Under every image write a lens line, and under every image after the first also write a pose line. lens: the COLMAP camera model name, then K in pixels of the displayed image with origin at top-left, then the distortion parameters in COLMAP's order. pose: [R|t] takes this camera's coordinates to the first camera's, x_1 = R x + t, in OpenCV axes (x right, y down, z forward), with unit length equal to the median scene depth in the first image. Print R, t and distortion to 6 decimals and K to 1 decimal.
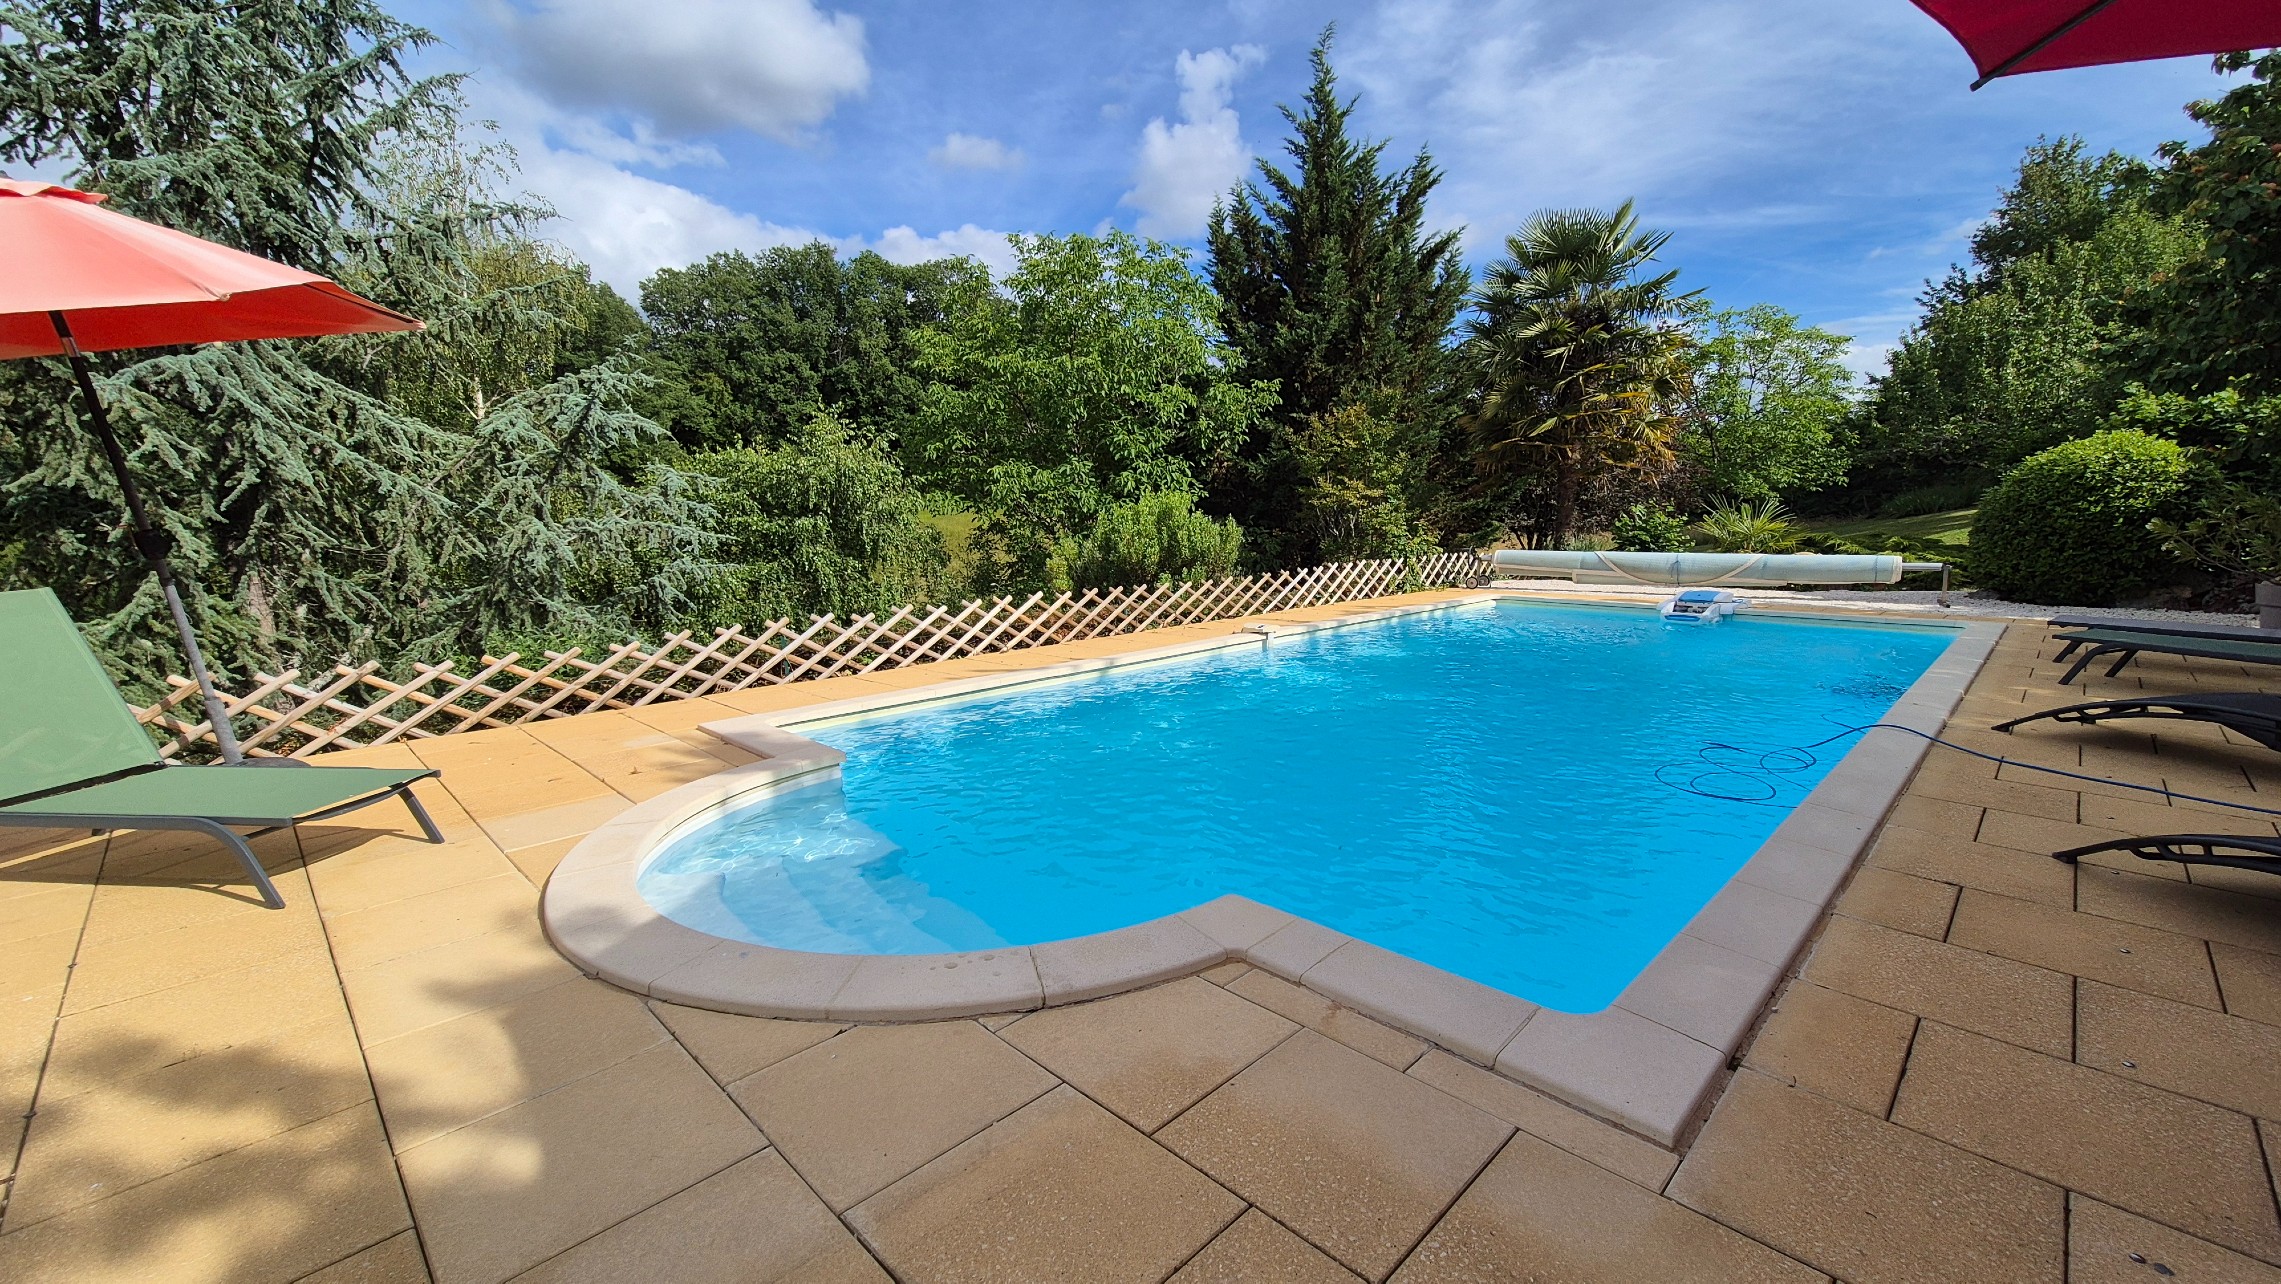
lens RADIAL K [[926.1, 0, 1165.6], [0, 926.1, 649.8], [0, 0, 1]] dist [0.001233, 0.000079]
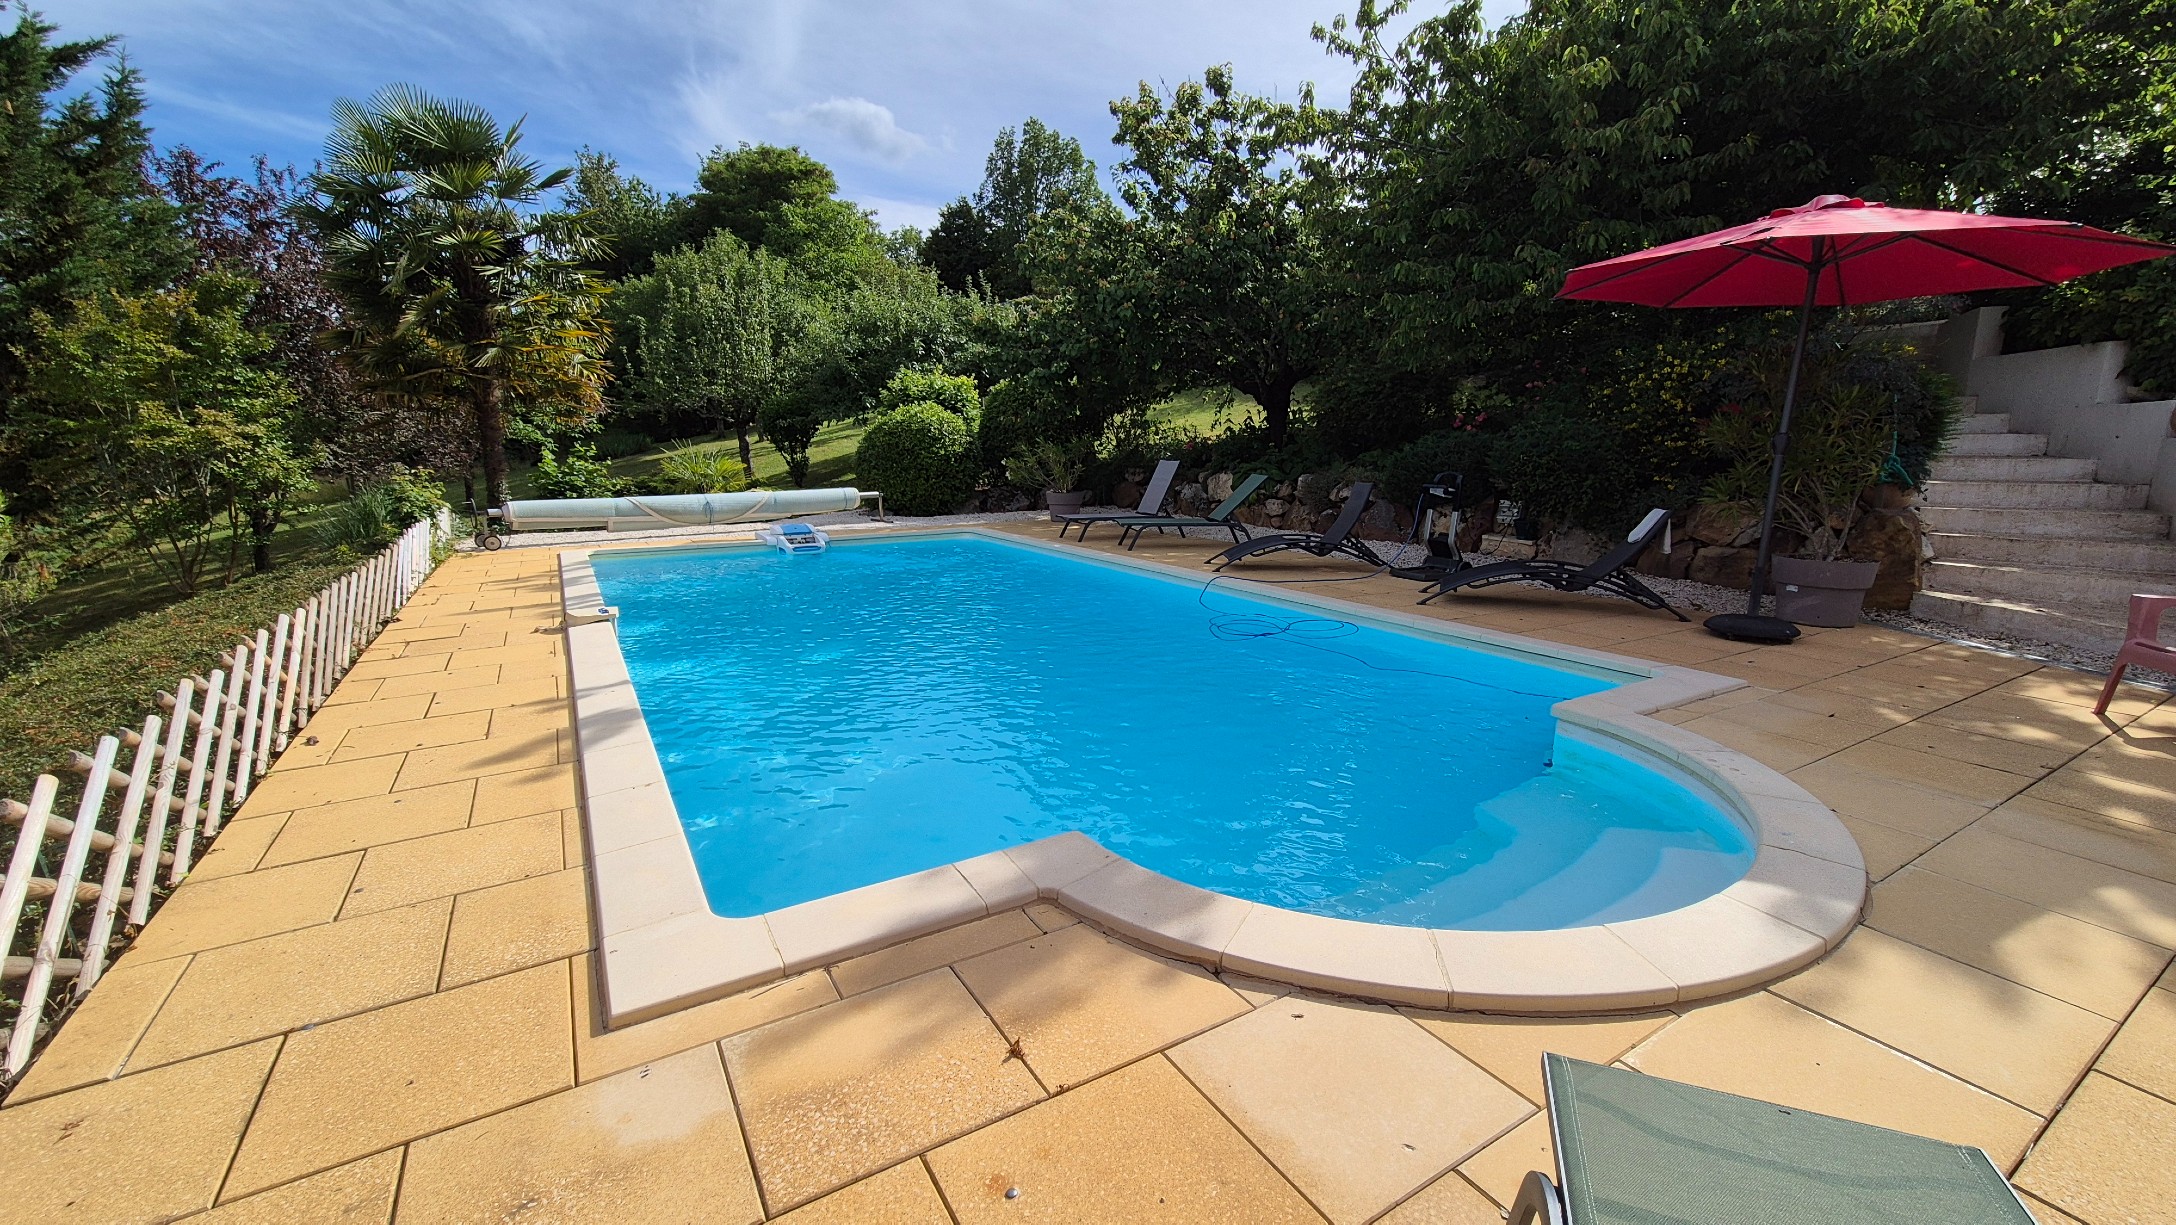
lens RADIAL K [[883.5, 0, 1112.0], [0, 883.5, 620.0], [0, 0, 1]] dist [0.001233, 0.000079]
pose [[0.230909, -0.179693, 0.956238, -0.338436], [0.150436, 0.977573, 0.147375, -0.043263], [-0.961275, 0.109823, 0.252763, 0.311672]]
